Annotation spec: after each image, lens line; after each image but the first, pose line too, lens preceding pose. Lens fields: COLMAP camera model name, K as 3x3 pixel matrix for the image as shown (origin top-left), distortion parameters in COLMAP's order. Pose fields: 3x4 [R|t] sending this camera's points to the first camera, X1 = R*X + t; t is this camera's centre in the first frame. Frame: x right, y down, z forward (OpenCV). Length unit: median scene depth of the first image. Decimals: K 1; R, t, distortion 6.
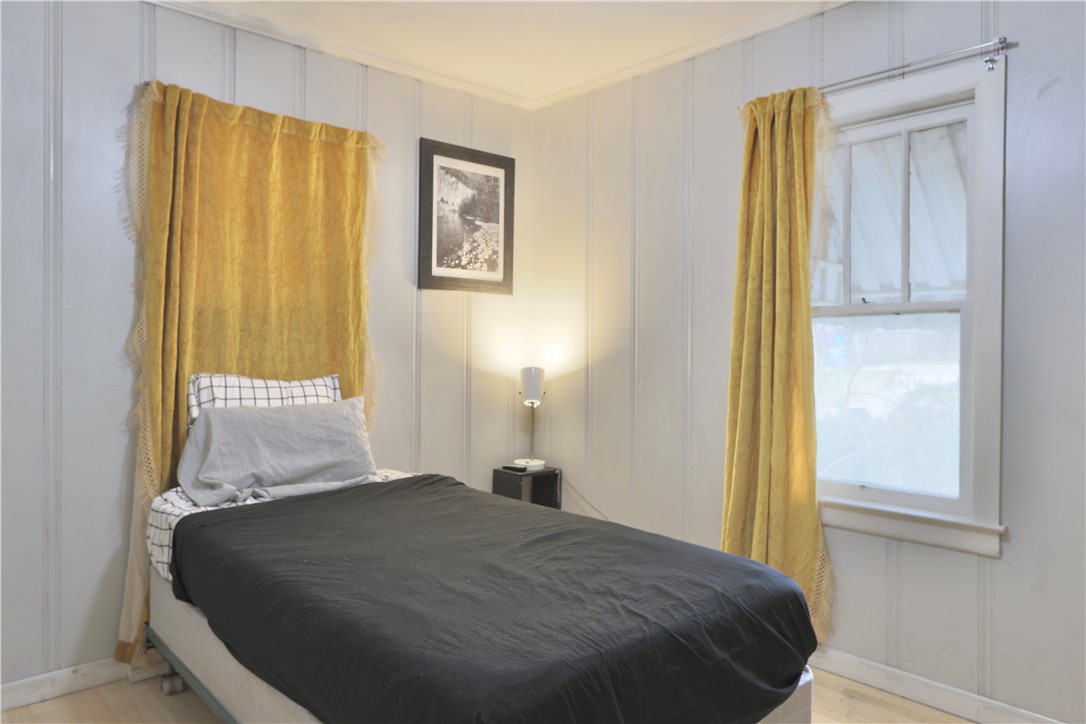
lens RADIAL K [[724.1, 0, 539.7], [0, 724.1, 354.9], [0, 0, 1]] dist [-0.007106, -0.004483]
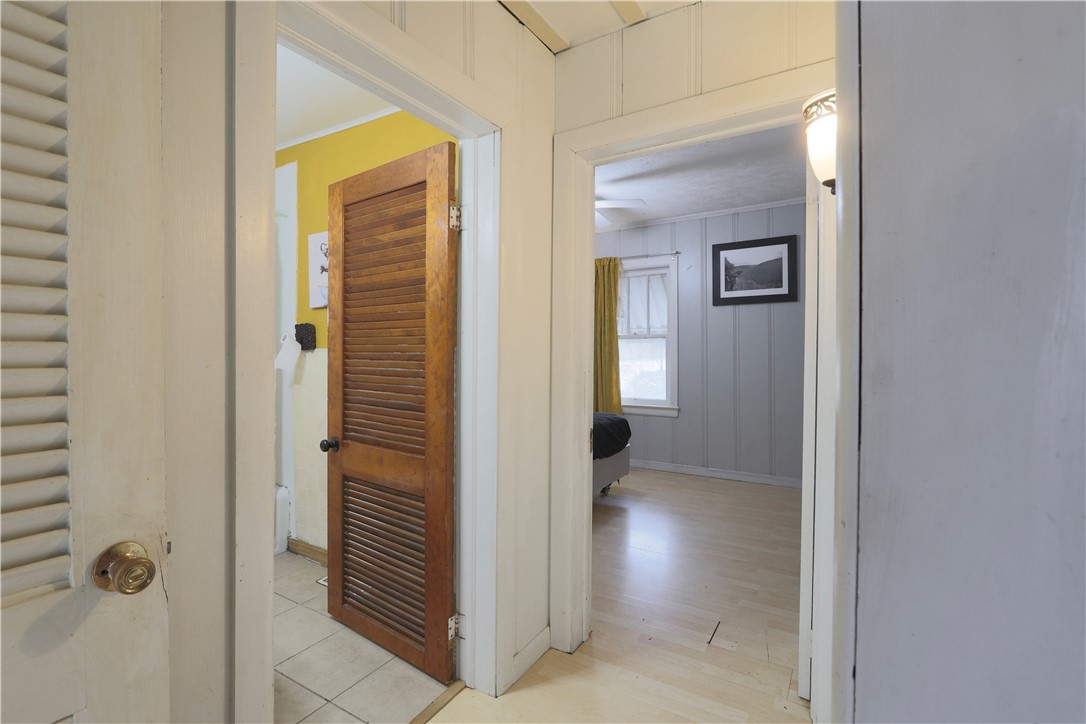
lens RADIAL K [[497.5, 0, 547.4], [0, 497.5, 359.1], [0, 0, 1]] dist [-0.016371, -0.000425]
pose [[0.956702, -0.017031, 0.290570, -0.443800], [0.015245, 0.999848, 0.008410, 0.003662], [-0.290669, -0.003616, 0.956817, -0.756687]]
